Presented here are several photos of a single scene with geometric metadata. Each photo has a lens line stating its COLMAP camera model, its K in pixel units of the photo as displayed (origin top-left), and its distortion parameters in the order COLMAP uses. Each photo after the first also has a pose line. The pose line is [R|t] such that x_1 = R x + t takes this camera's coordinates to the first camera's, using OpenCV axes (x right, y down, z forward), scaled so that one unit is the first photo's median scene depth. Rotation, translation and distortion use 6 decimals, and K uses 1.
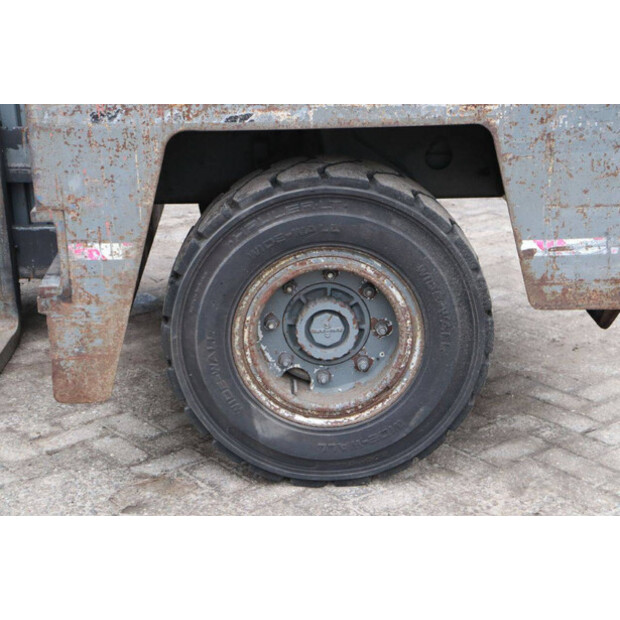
lens RADIAL K [[1144.8, 0, 313.2], [0, 1144.8, 311.8], [0, 0, 1]] dist [0.218723, 0.000000]
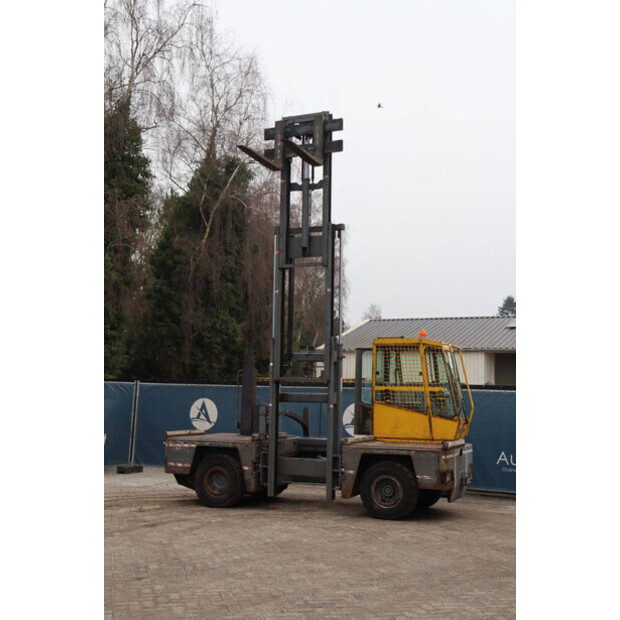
lens RADIAL K [[805.9, 0, 301.7], [0, 805.9, 291.3], [0, 0, 1]] dist [0.014385, 0.000000]
pose [[0.899838, -0.030945, -0.435126, 1.487333], [-0.173146, 0.890205, -0.421374, 0.950023], [0.400391, 0.454508, 0.795682, -2.979519]]
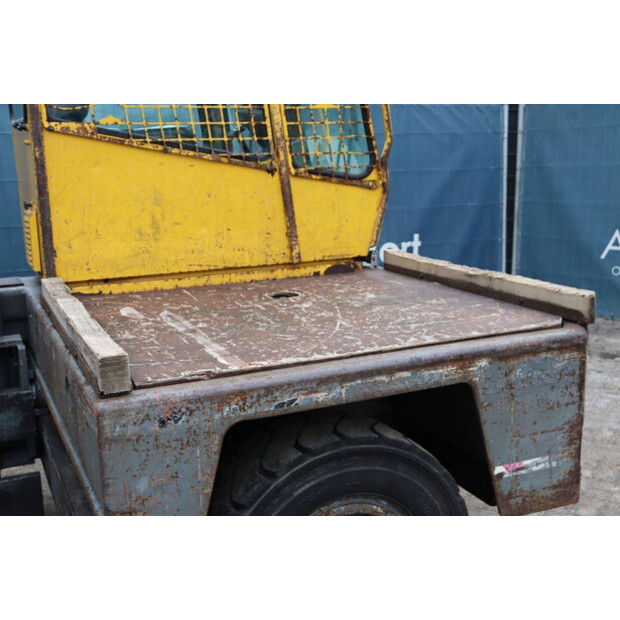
lens RADIAL K [[805.9, 0, 320.7], [0, 805.9, 311.5], [0, 0, 1]] dist [0.014385, 0.000000]
pose [[0.927049, -0.086358, 0.364859, -0.297290], [0.133236, 0.985477, -0.105279, -0.161154], [-0.350468, 0.146211, 0.925092, 0.236314]]
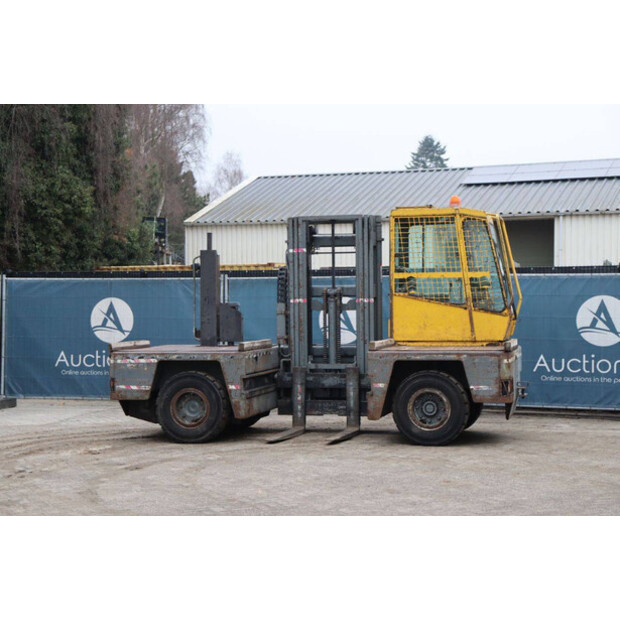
lens RADIAL K [[1235.5, 0, 305.2], [0, 1235.5, 304.8], [0, 0, 1]] dist [0.305063, 0.000000]
pose [[0.958271, 0.000613, -0.285861, 0.962894], [-0.094372, 0.944611, -0.314331, 1.243871], [0.269835, 0.328192, 0.905251, -3.739311]]
